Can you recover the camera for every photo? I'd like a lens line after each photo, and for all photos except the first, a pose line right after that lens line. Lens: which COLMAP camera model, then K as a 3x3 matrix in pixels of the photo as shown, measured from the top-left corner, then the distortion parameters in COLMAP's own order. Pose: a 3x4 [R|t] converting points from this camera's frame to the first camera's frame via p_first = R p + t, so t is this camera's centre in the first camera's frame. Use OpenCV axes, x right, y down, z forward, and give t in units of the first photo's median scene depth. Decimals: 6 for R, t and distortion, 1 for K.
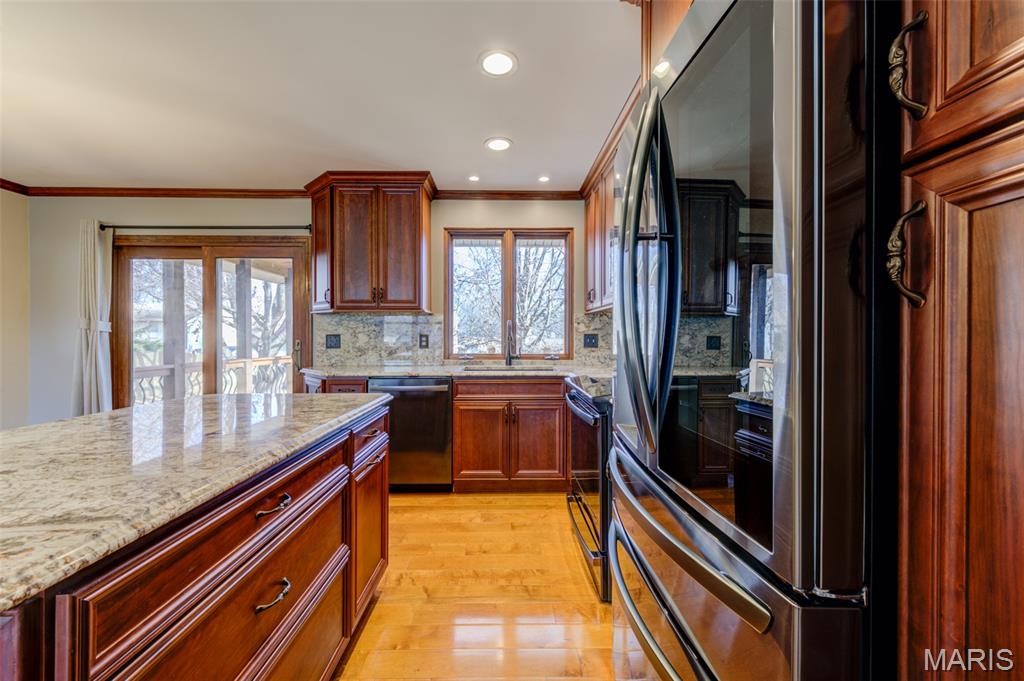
lens RADIAL K [[401.8, 0, 510.0], [0, 401.8, 338.1], [0, 0, 1]] dist [0.010481, -0.003865]
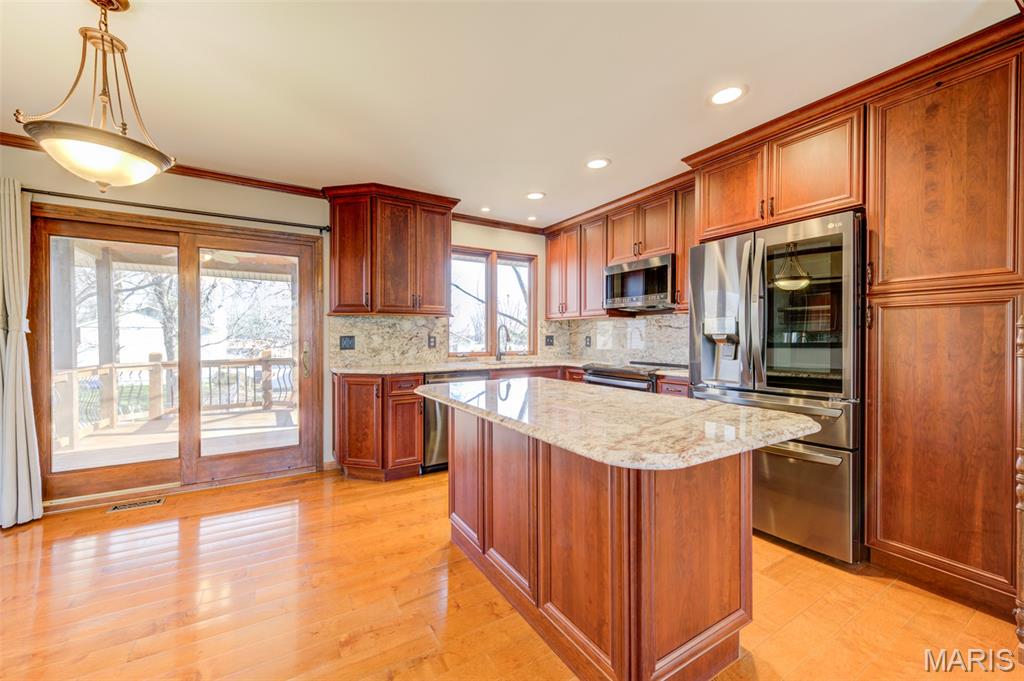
lens RADIAL K [[401.8, 0, 514.7], [0, 401.8, 342.4], [0, 0, 1]] dist [0.010481, -0.003865]
pose [[0.853995, -0.008184, 0.520216, -0.608453], [0.004730, 0.999957, 0.007966, 0.001410], [-0.520259, -0.004342, 0.853997, -0.097387]]
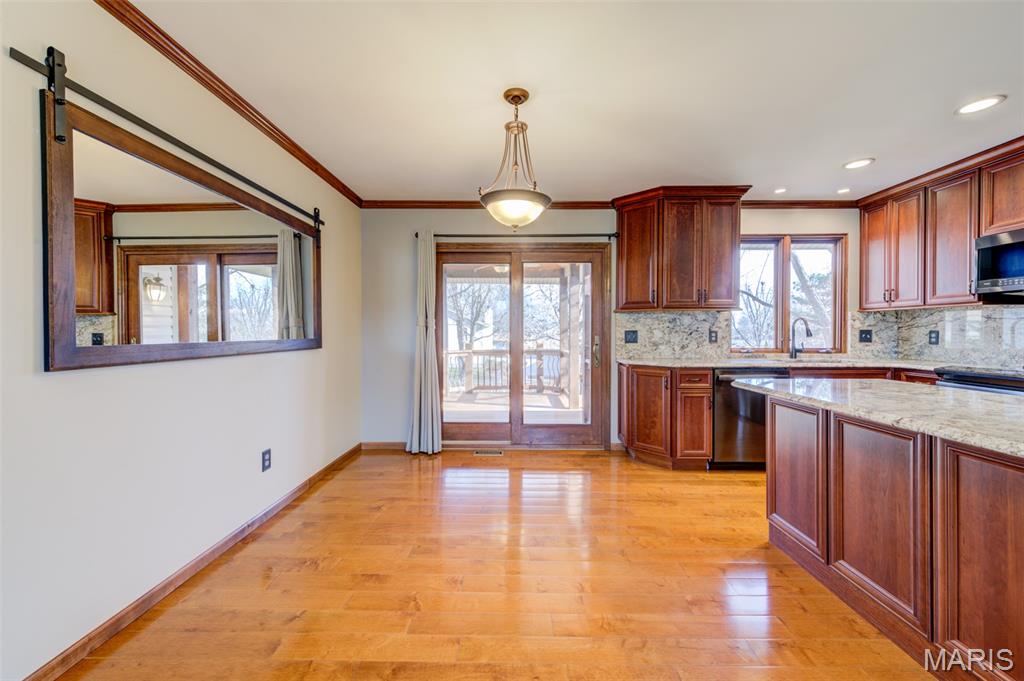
lens RADIAL K [[401.8, 0, 513.3], [0, 401.8, 336.7], [0, 0, 1]] dist [0.010481, -0.003865]
pose [[0.999860, -0.000264, -0.016715, -0.749675], [0.000341, 0.999989, 0.004655, 0.002791], [0.016713, -0.004660, 0.999849, -0.124849]]
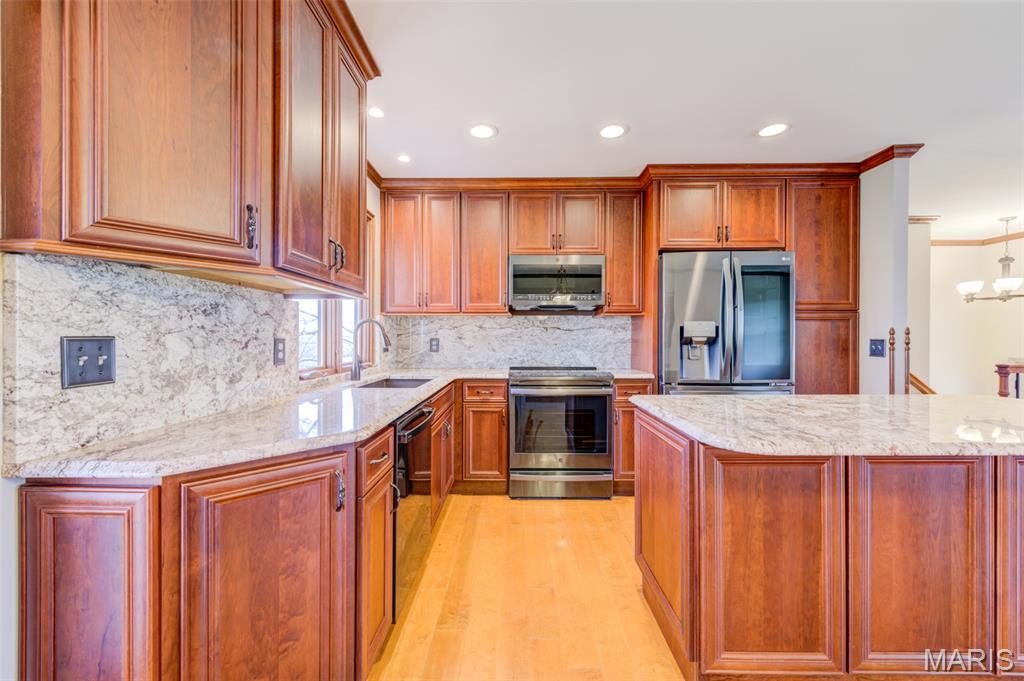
lens RADIAL K [[401.8, 0, 515.5], [0, 401.8, 335.4], [0, 0, 1]] dist [0.010481, -0.003865]
pose [[0.010789, 0.006813, 0.999919, -0.723345], [0.007271, 0.999950, -0.006892, -0.005986], [-0.999915, 0.007345, 0.010739, 0.694946]]
